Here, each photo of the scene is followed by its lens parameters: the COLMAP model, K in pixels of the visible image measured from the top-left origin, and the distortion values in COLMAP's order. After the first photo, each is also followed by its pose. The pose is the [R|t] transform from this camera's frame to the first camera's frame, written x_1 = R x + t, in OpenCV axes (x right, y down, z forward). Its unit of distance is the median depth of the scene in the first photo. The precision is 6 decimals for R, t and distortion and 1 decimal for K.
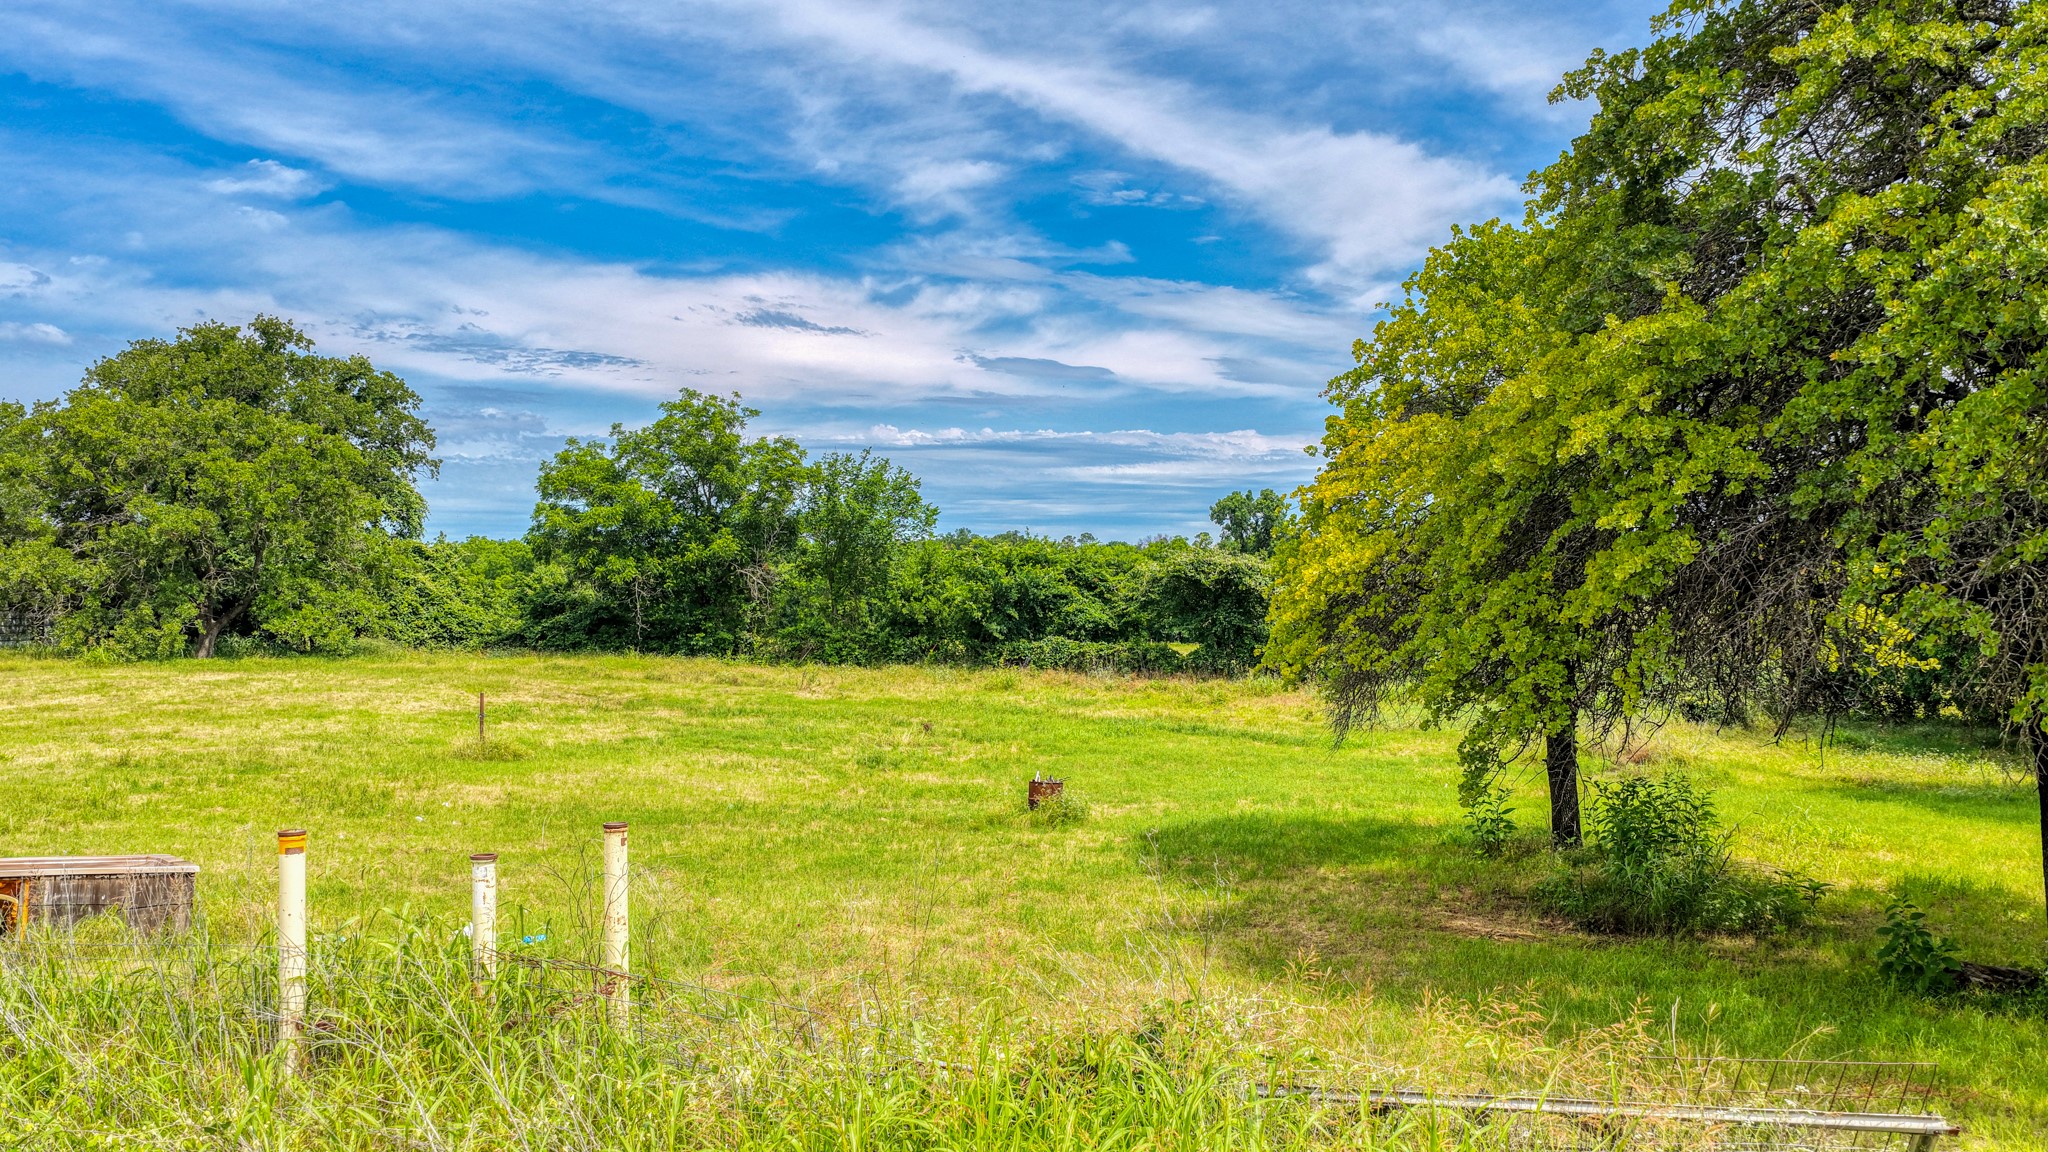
lens RADIAL K [[1704.9, 0, 1024.0], [0, 1704.9, 576.0], [0, 0, 1]] dist [-0.001680, 0.011211]
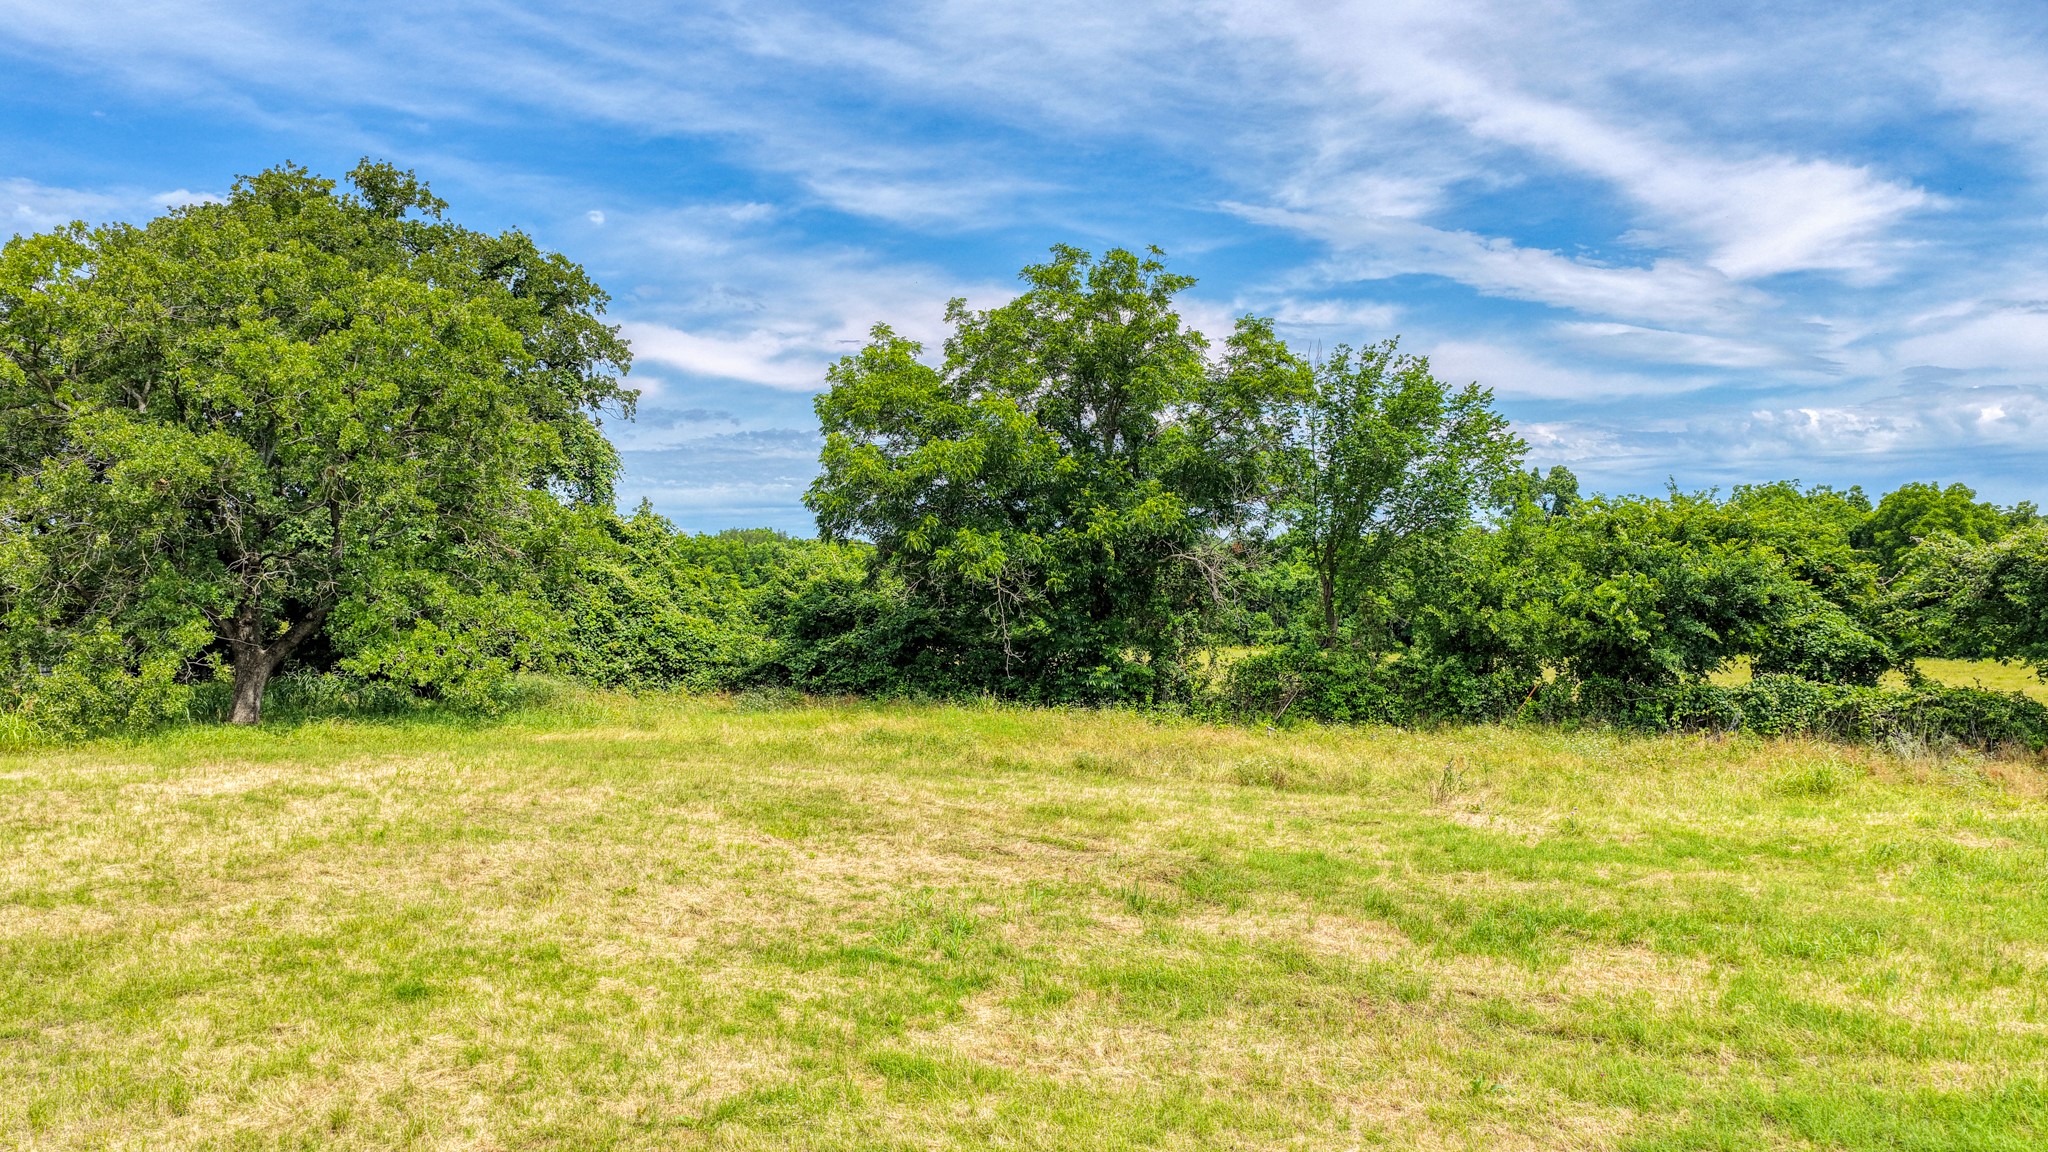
lens RADIAL K [[1704.9, 0, 1024.0], [0, 1704.9, 576.0], [0, 0, 1]] dist [-0.001680, 0.011211]
pose [[0.996838, -0.003893, -0.079368, -0.172612], [0.004061, 0.999990, 0.001961, 0.002350], [0.079360, -0.002277, 0.996843, 0.435357]]
